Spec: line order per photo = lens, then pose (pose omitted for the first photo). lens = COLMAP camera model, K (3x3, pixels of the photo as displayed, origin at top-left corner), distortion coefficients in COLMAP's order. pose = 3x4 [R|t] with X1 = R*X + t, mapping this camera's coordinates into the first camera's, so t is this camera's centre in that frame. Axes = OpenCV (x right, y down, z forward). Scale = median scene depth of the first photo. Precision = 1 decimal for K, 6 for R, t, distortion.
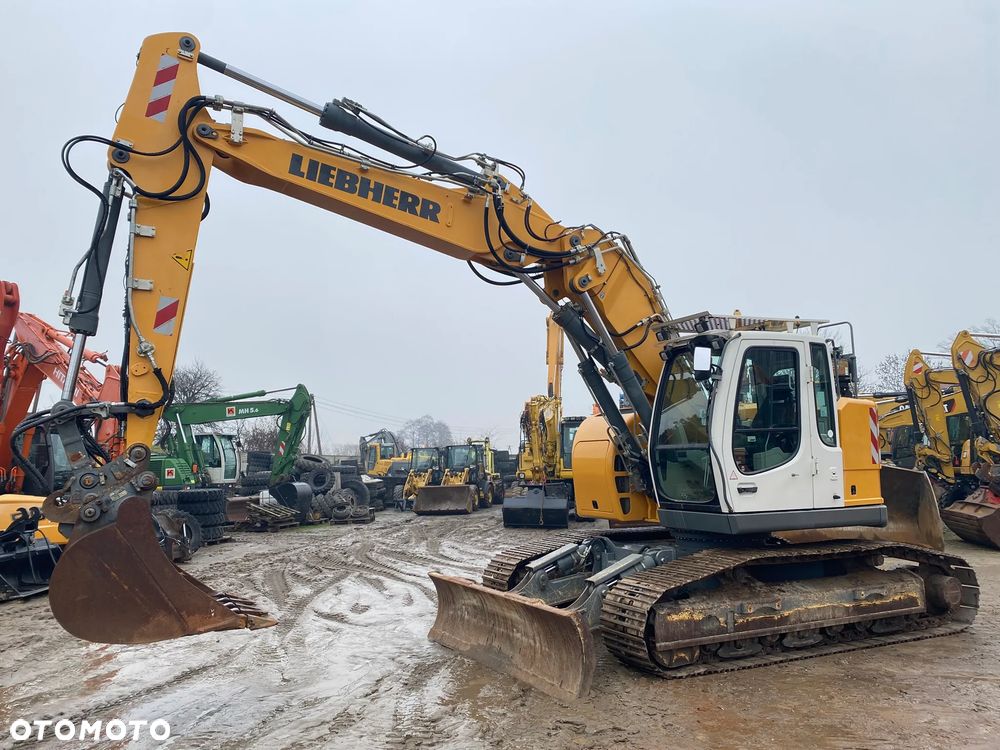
lens RADIAL K [[758.4, 0, 504.5], [0, 758.4, 372.0], [0, 0, 1]] dist [0.051746, -0.063703]
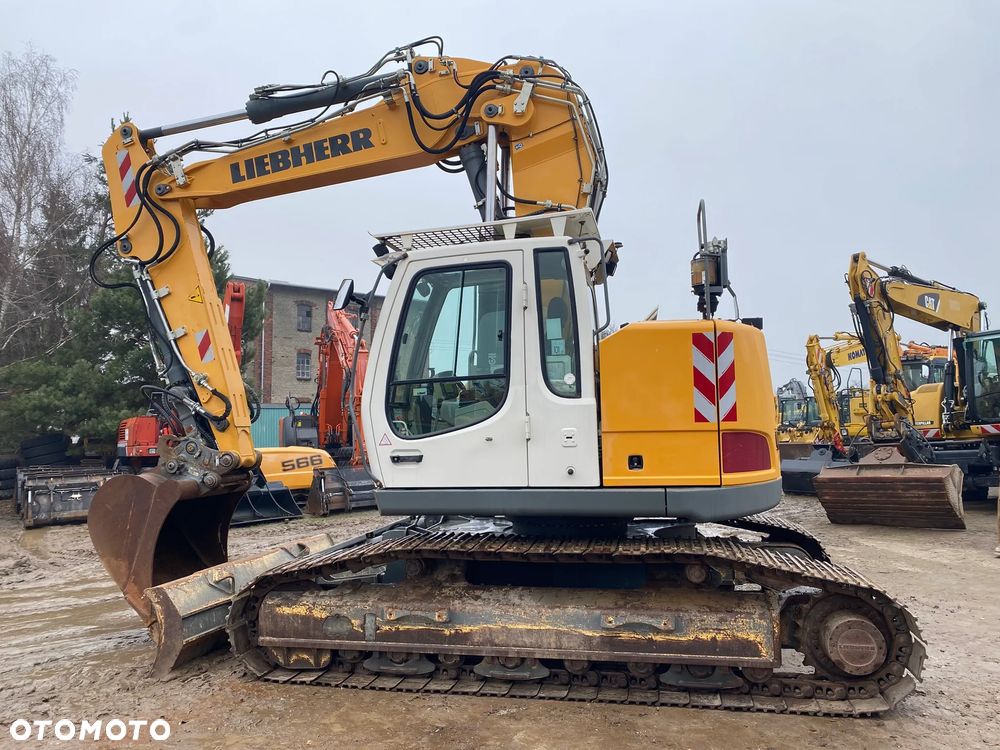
lens RADIAL K [[758.4, 0, 499.8], [0, 758.4, 369.7], [0, 0, 1]] dist [0.051746, -0.063703]
pose [[0.776249, -0.049829, -0.628454, 0.812264], [0.087553, 0.995732, 0.029192, 0.048131], [0.624317, -0.077683, 0.777299, 0.446325]]
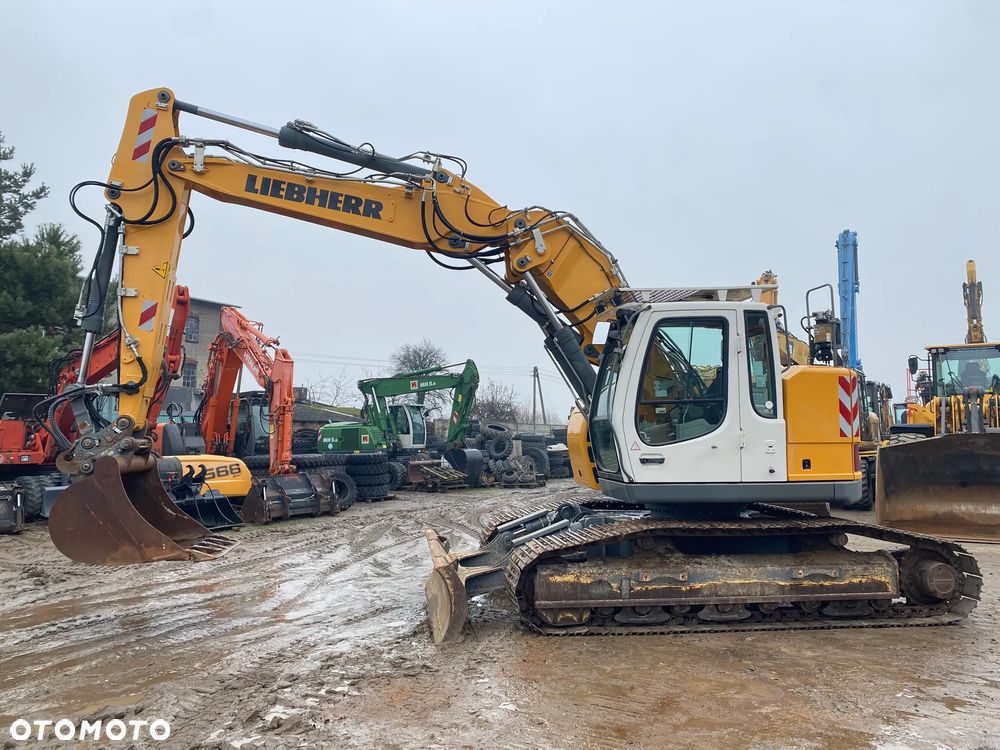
lens RADIAL K [[758.4, 0, 506.5], [0, 758.4, 368.4], [0, 0, 1]] dist [0.051746, -0.063703]
pose [[0.942352, -0.019744, -0.334042, 0.443863], [0.031440, 0.999066, 0.029643, -0.003723], [0.333144, -0.038436, 0.942092, -0.007273]]
